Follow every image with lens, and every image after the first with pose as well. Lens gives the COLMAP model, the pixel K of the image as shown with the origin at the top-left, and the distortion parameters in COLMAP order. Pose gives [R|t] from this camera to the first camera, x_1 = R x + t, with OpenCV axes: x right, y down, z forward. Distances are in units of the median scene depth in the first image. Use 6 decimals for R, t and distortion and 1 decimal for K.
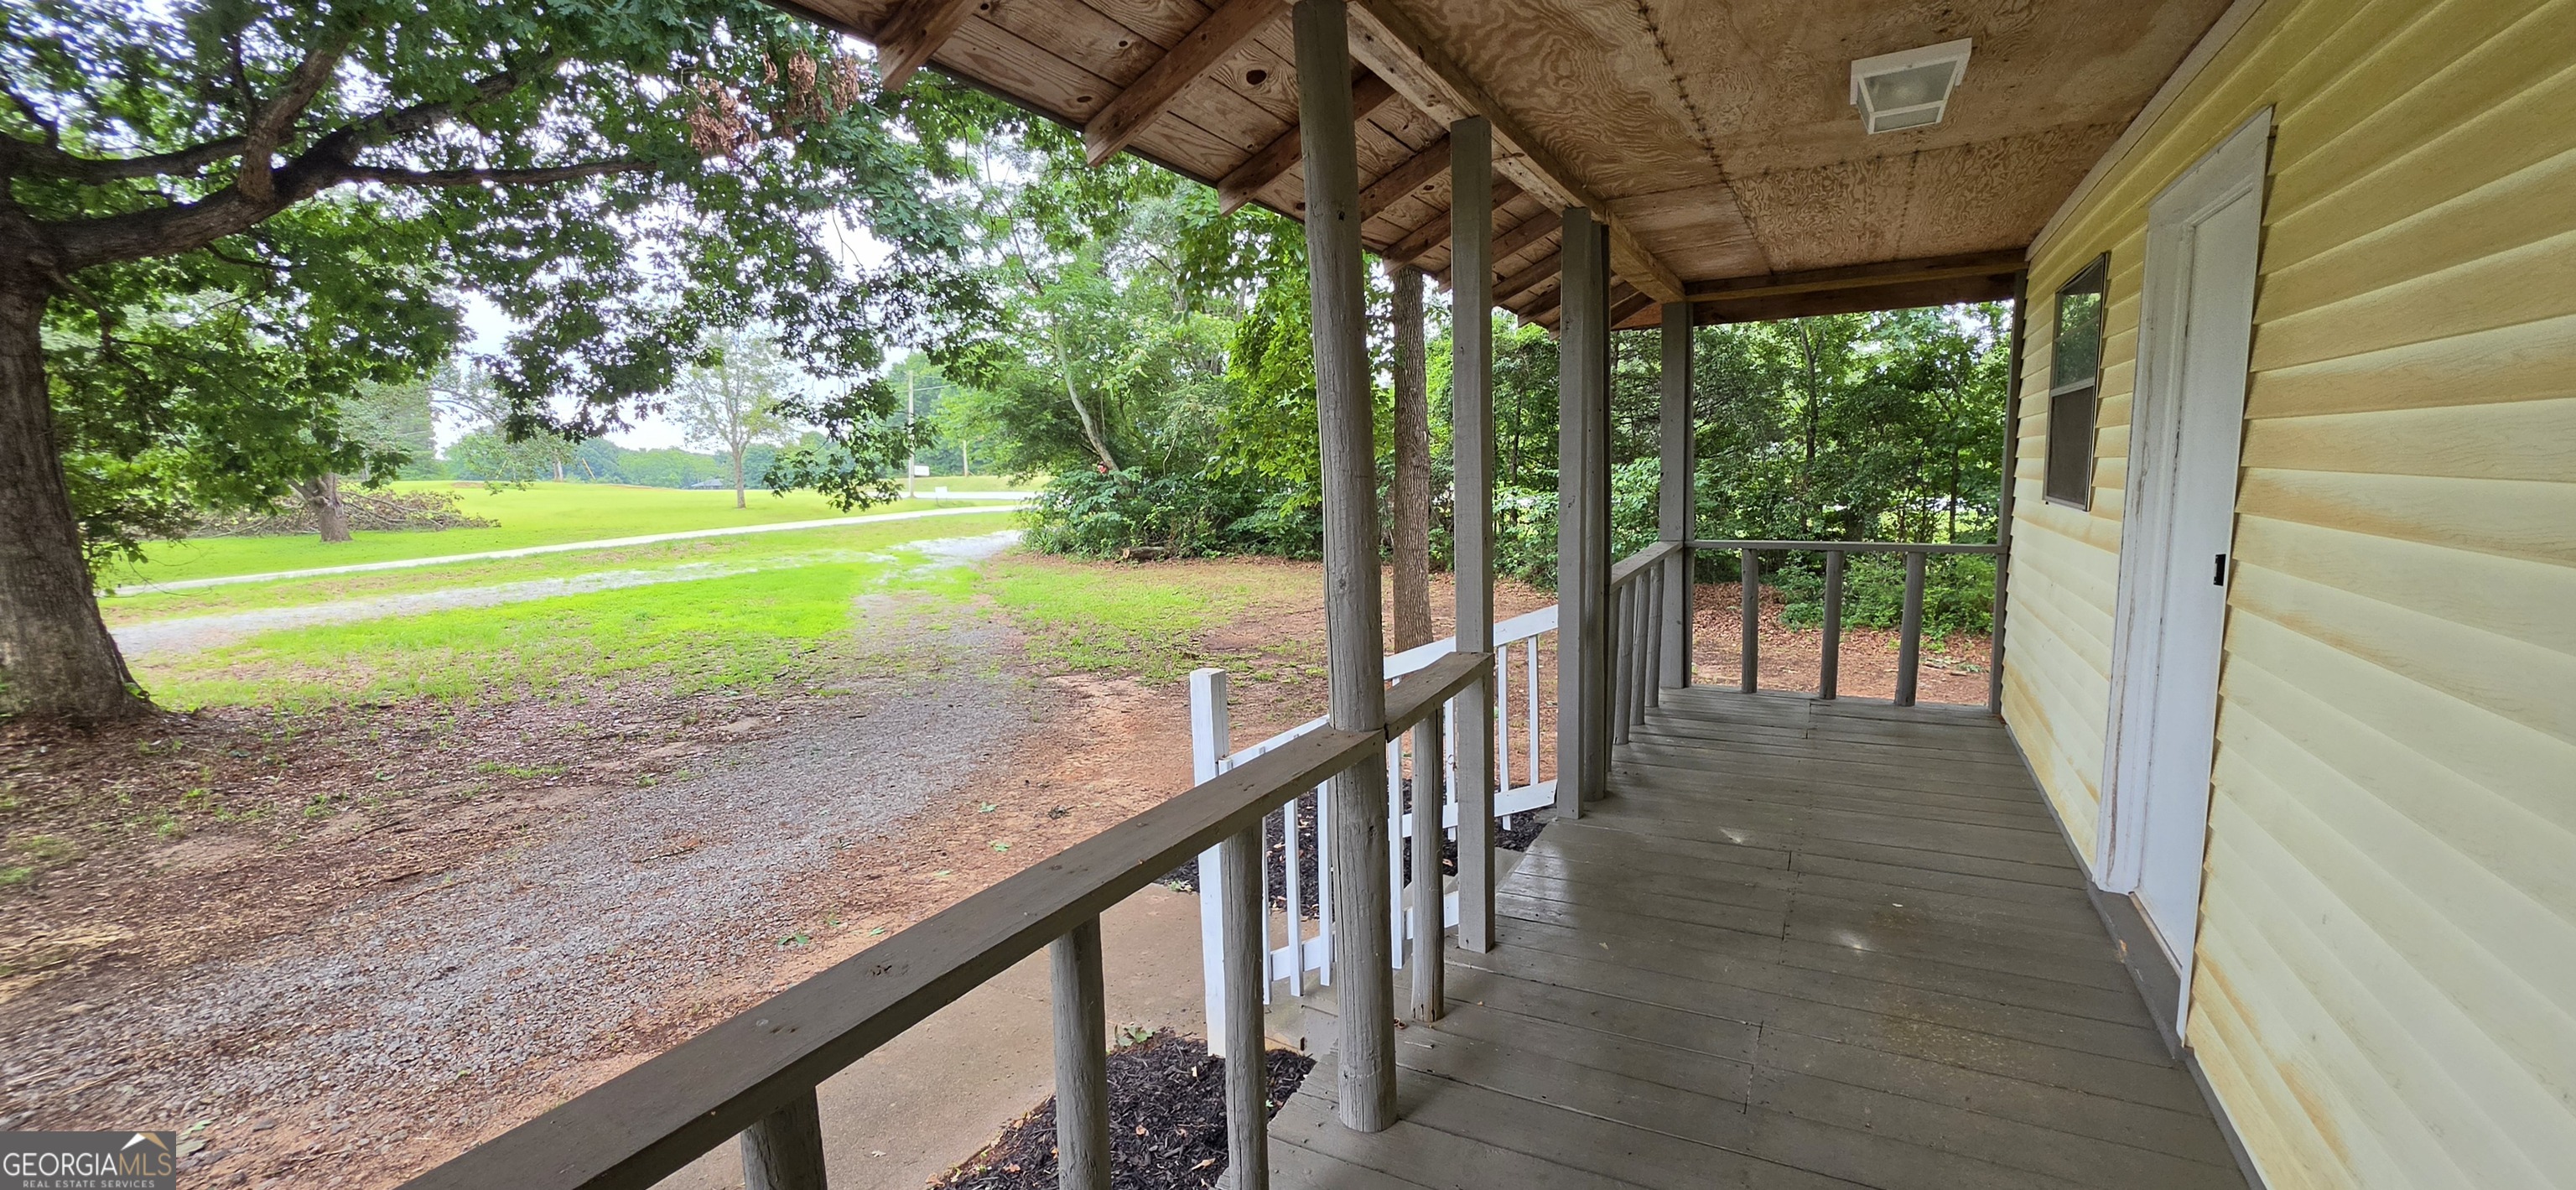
lens RADIAL K [[1028.8, 0, 1267.3], [0, 1028.8, 594.5], [0, 0, 1]] dist [-0.001890, -0.000189]
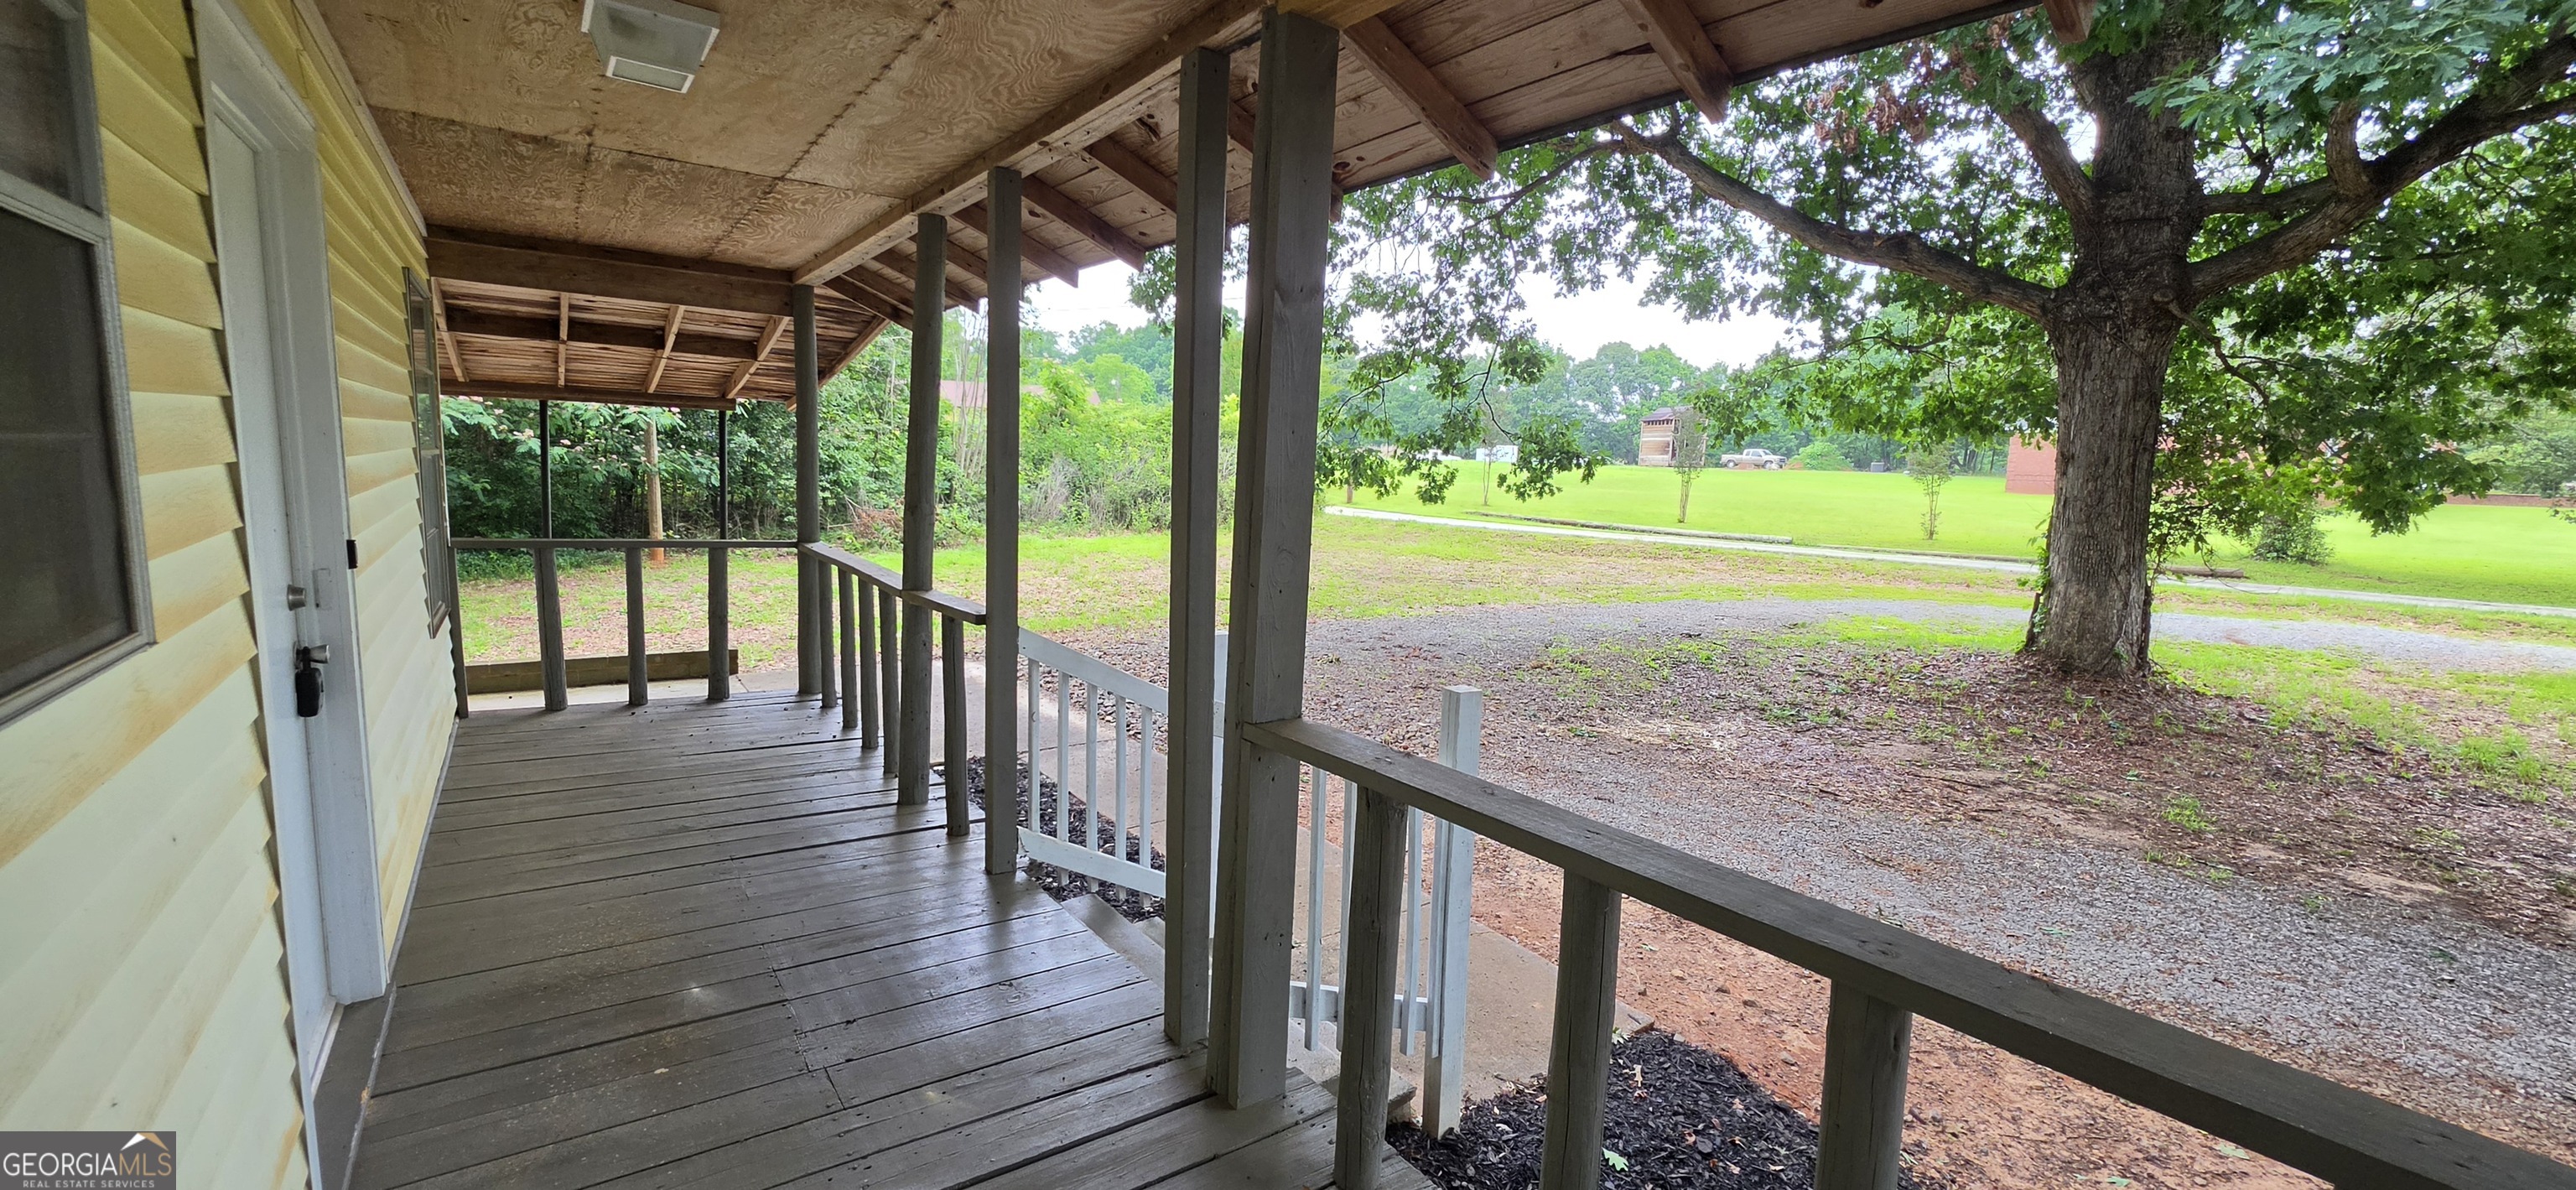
lens RADIAL K [[1028.8, 0, 1267.3], [0, 1028.8, 594.5], [0, 0, 1]] dist [-0.001890, -0.000189]
pose [[-0.426741, 0.130274, -0.894942, 0.509282], [-0.138420, 0.968502, 0.206986, -0.116099], [0.893718, 0.212207, -0.395267, 0.785721]]
